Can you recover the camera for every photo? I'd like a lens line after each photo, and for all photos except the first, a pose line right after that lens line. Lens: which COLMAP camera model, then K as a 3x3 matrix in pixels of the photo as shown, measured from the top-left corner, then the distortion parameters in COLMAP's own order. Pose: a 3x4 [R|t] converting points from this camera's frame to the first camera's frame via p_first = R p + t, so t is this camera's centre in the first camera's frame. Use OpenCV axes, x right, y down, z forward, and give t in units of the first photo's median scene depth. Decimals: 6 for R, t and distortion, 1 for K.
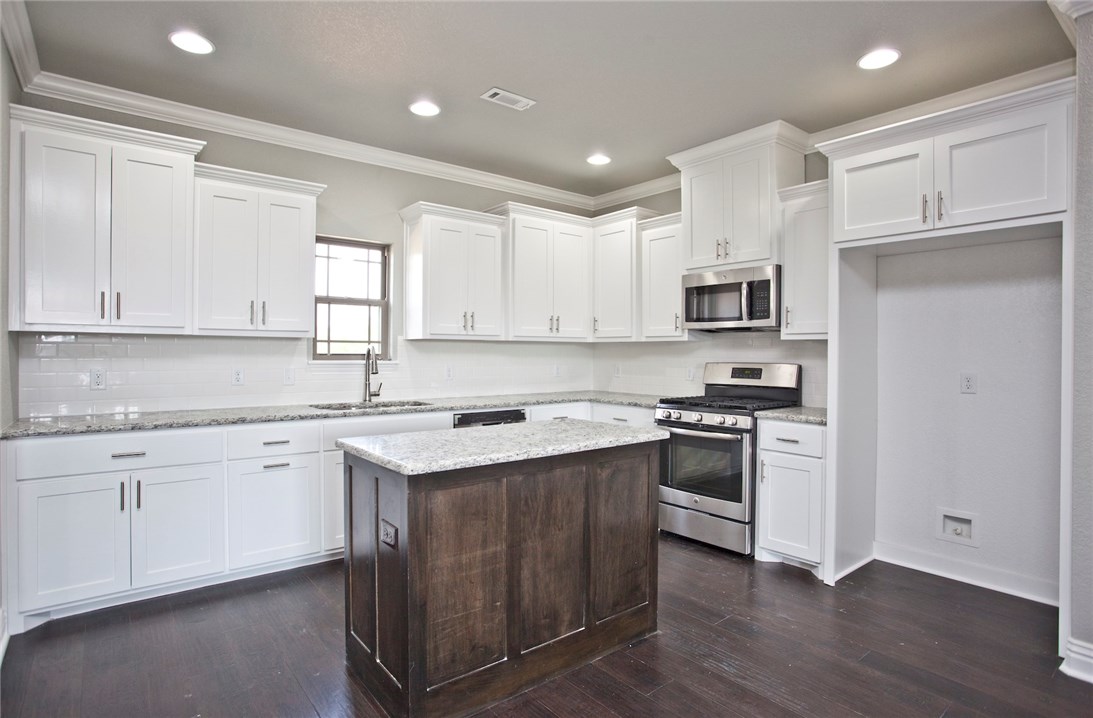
lens RADIAL K [[573.8, 0, 548.7], [0, 573.8, 353.5], [0, 0, 1]] dist [-0.068456, 0.031727]
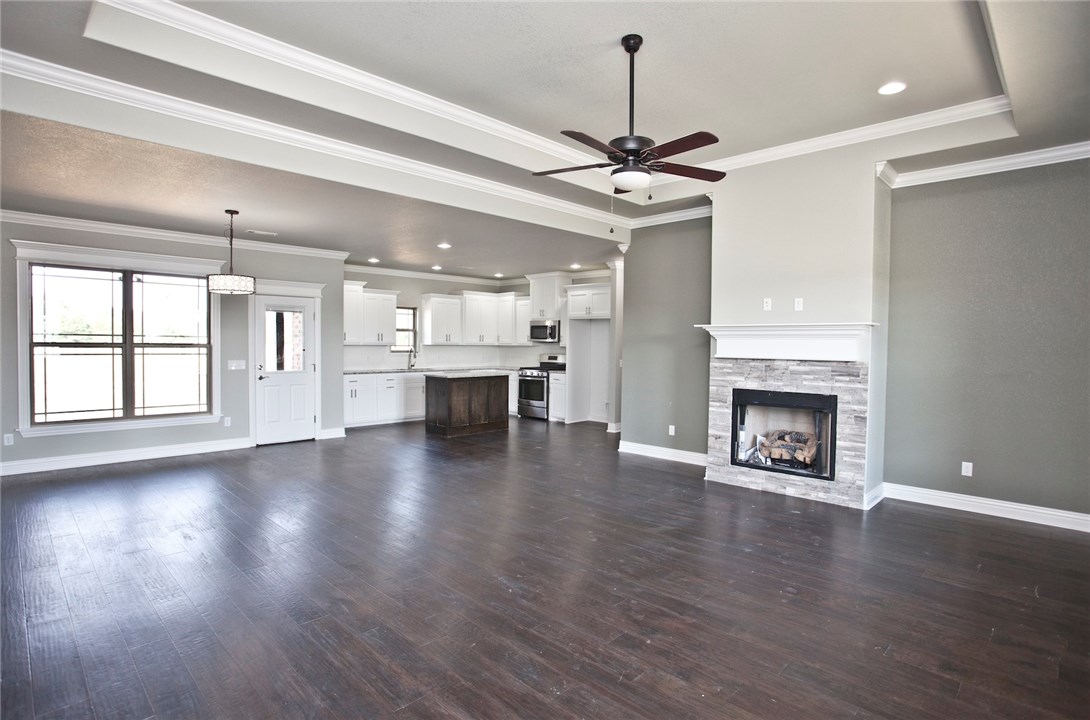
lens RADIAL K [[558.1, 0, 546.9], [0, 558.1, 357.0], [0, 0, 1]] dist [-0.071467, 0.036256]
pose [[0.993180, 0.001625, 0.116583, 0.011889], [-0.004636, 0.999663, 0.025560, -0.038768], [-0.116502, -0.025927, 0.992852, -1.677482]]
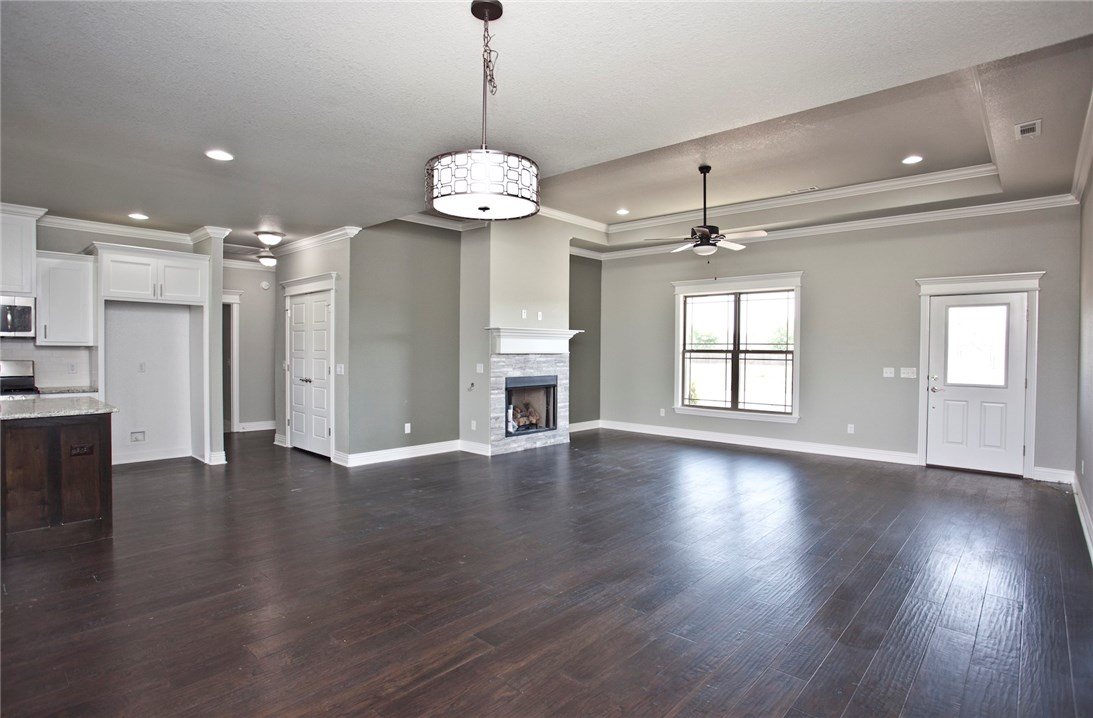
lens RADIAL K [[556.3, 0, 549.9], [0, 556.3, 358.6], [0, 0, 1]] dist [-0.075888, 0.039454]
pose [[-0.151699, -0.021505, 0.988193, -1.186123], [-0.006013, 0.999765, 0.020834, -0.024841], [-0.988408, -0.002781, -0.151793, -0.173290]]
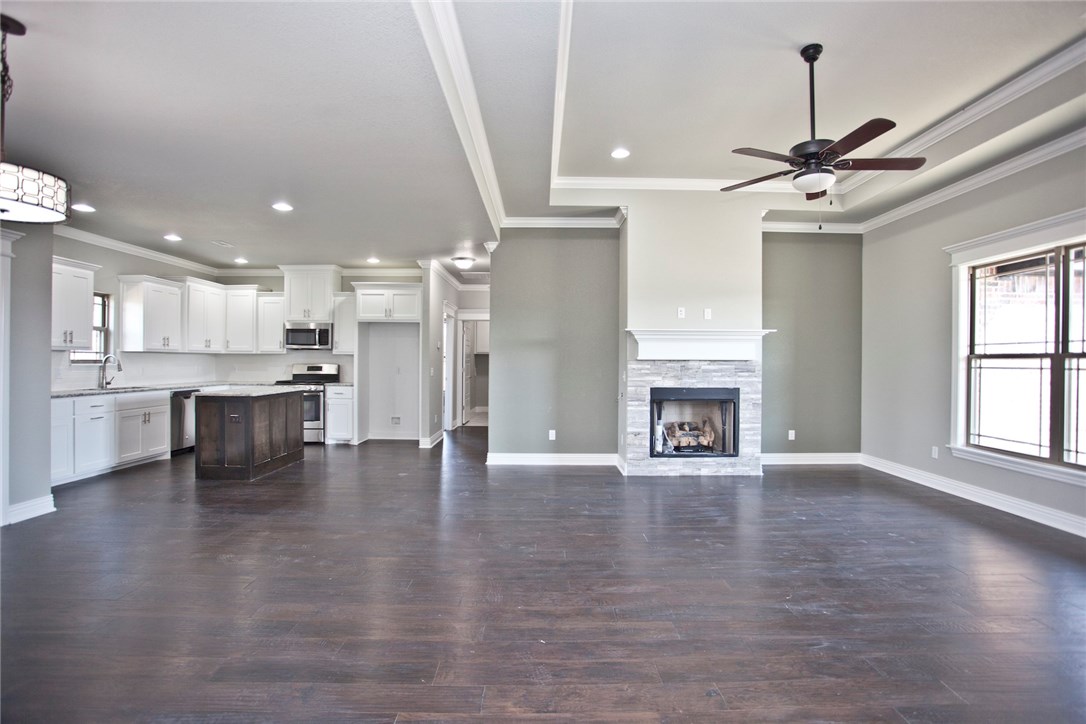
lens RADIAL K [[519.8, 0, 547.4], [0, 519.8, 361.3], [0, 0, 1]] dist [-0.080188, 0.036908]
pose [[0.620671, -0.001268, 0.784070, -0.682500], [-0.001815, 0.999994, 0.003054, -0.001778], [-0.784069, -0.003318, 0.620665, -0.993800]]
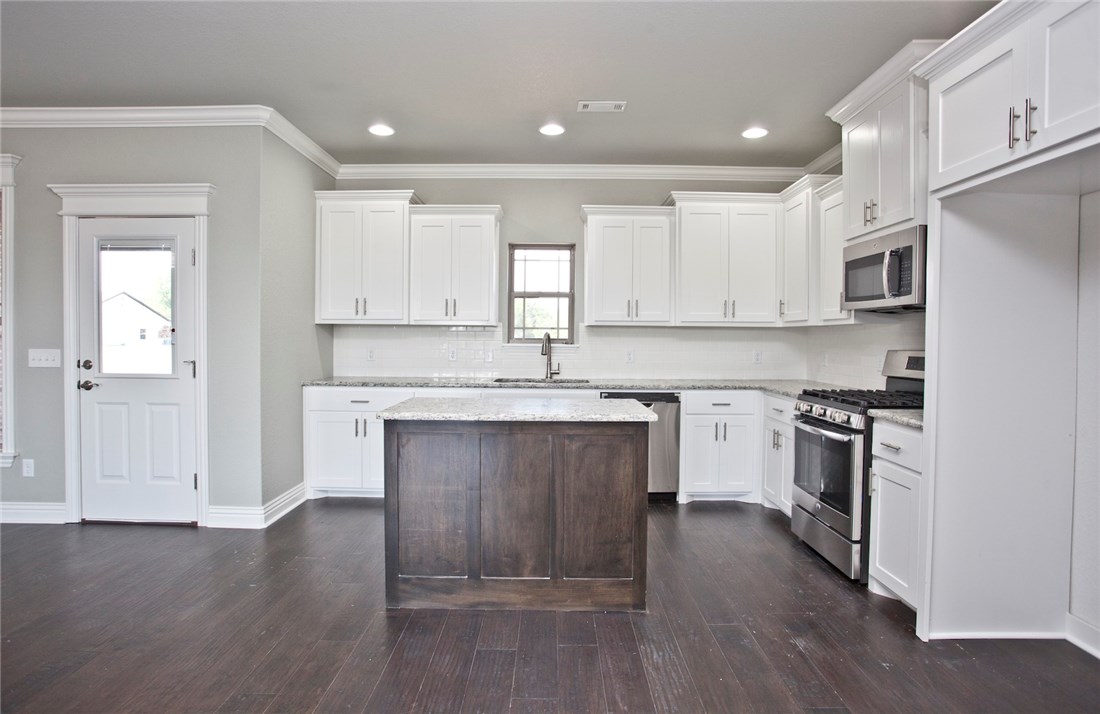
lens RADIAL K [[567.4, 0, 547.6], [0, 567.4, 347.7], [0, 0, 1]] dist [-0.079675, 0.038009]
pose [[0.773663, 0.012355, -0.633477, 0.446918], [-0.005082, 0.999899, 0.013296, 0.004590], [0.633577, -0.007067, 0.773648, 0.075930]]
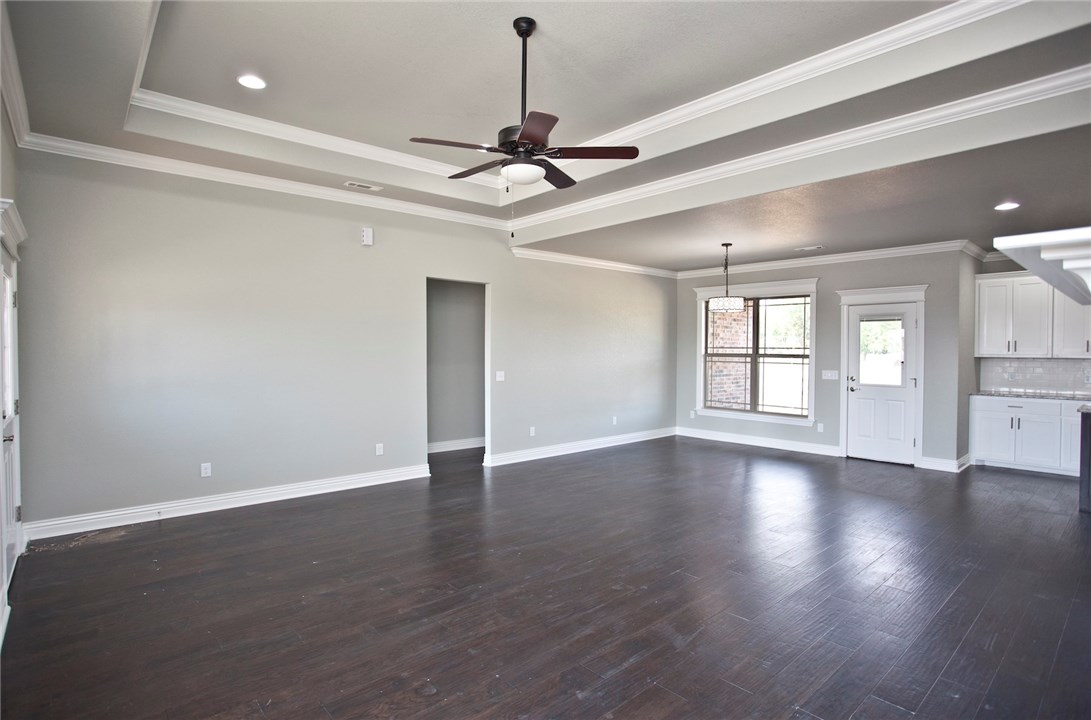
lens RADIAL K [[555.2, 0, 548.9], [0, 555.2, 359.6], [0, 0, 1]] dist [-0.075888, 0.039454]
pose [[0.045687, 0.012379, -0.998879, 1.054567], [-0.004063, 0.999917, 0.012206, -0.033929], [0.998948, 0.003501, 0.045733, -0.816542]]
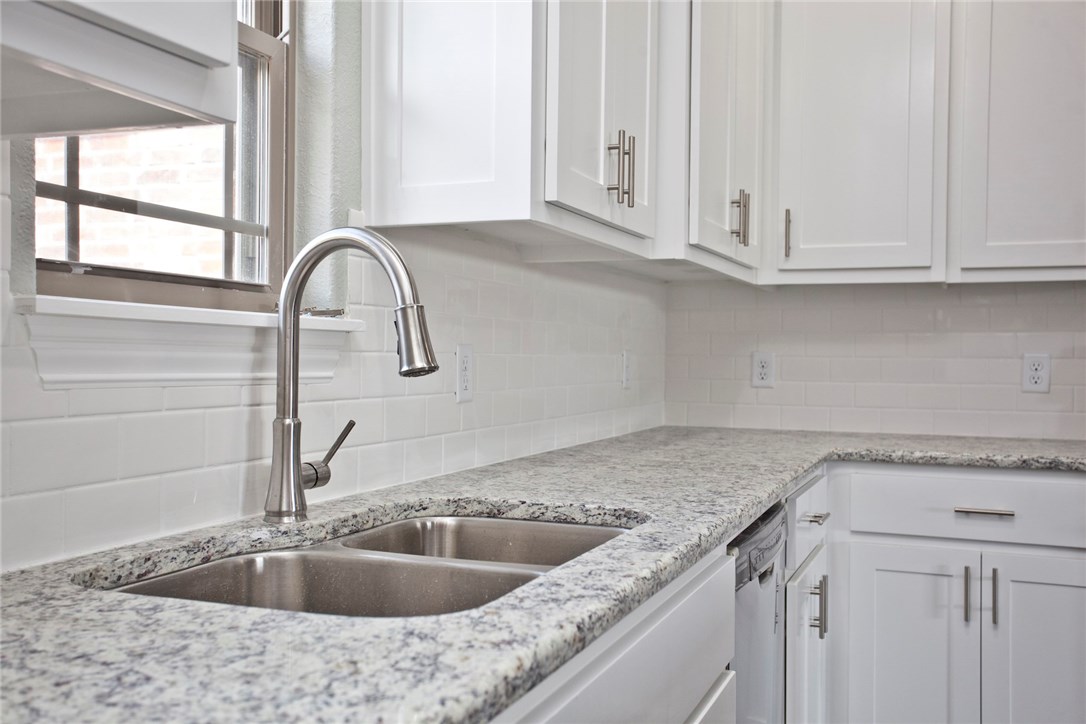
lens RADIAL K [[1071.4, 0, 543.0], [0, 1071.4, 362.0], [0, 0, 1]] dist [0.001642, 0.001350]
pose [[0.867577, 0.002257, 0.497298, -0.437710], [-0.006464, 0.999956, 0.006738, 0.028374], [-0.497261, -0.009060, 0.867554, 0.649476]]
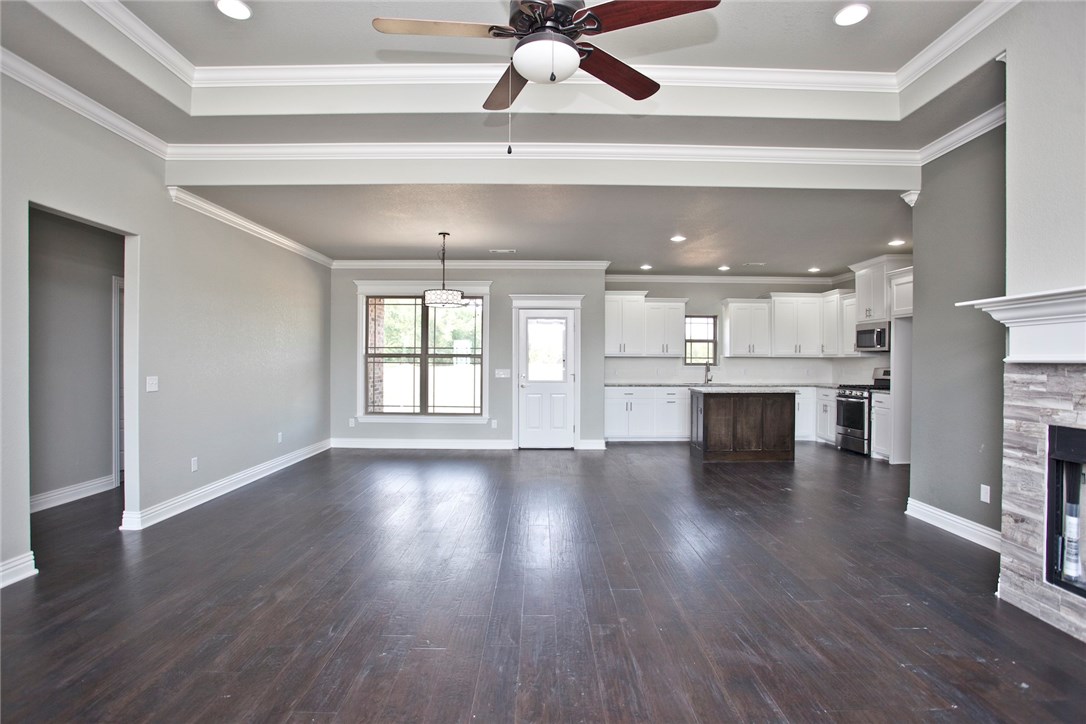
lens RADIAL K [[541.8, 0, 543.0], [0, 541.8, 362.0], [0, 0, 1]] dist [-0.084925, 0.038241]
pose [[0.782687, 0.000251, -0.622416, 0.564023], [-0.000751, 1.000000, -0.000542, -0.002560], [0.622415, 0.000891, 0.782687, -1.225905]]
